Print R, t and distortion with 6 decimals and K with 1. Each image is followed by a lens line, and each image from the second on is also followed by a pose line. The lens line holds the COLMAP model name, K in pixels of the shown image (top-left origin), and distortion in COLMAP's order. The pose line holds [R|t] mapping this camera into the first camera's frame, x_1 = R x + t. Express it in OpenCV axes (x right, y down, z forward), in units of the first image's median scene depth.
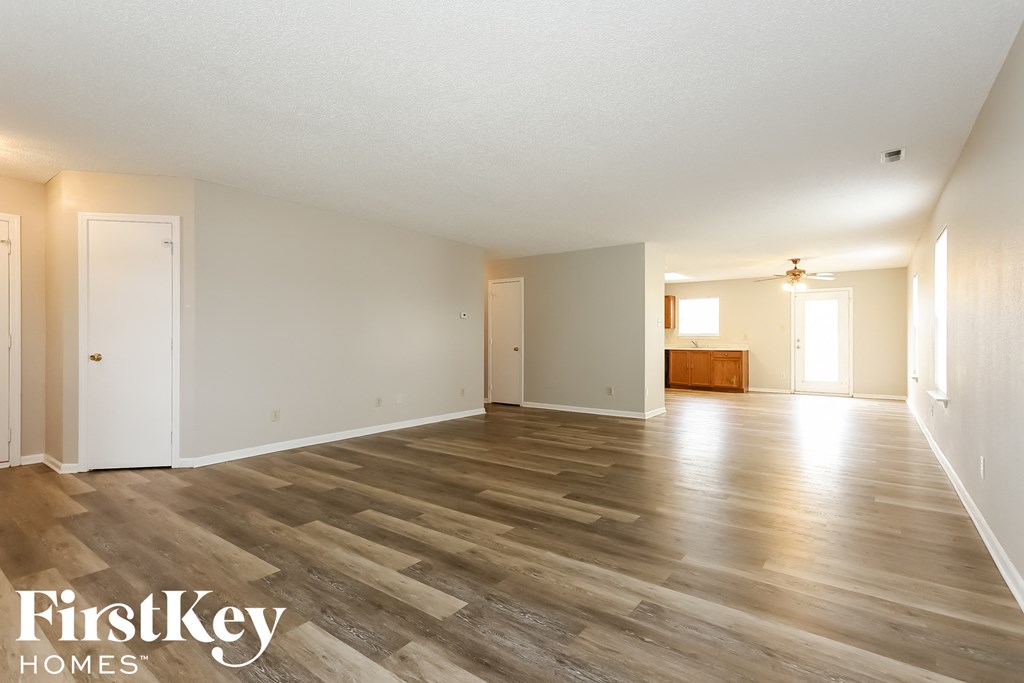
lens RADIAL K [[491.1, 0, 512.0], [0, 491.1, 341.5], [0, 0, 1]] dist [0.008839, 0.000349]
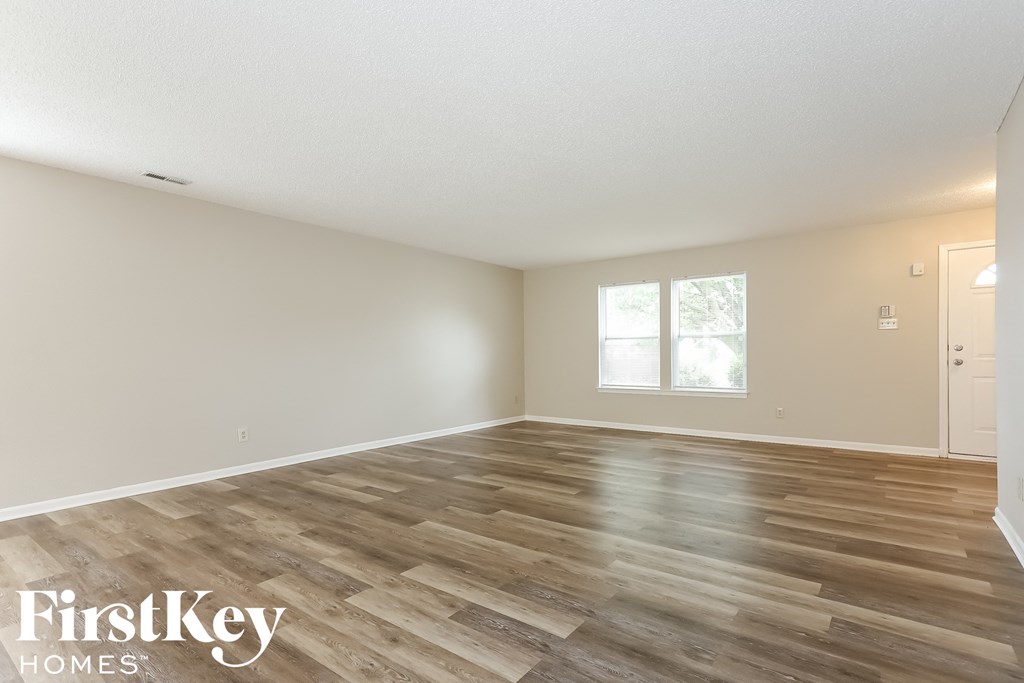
lens RADIAL K [[491.1, 0, 512.0], [0, 491.1, 341.5], [0, 0, 1]] dist [0.008839, 0.000349]
pose [[-0.999944, 0.007481, 0.007510, 0.067308], [0.007316, 0.999736, -0.021772, 0.001791], [-0.007671, -0.021716, -0.999735, 1.963717]]
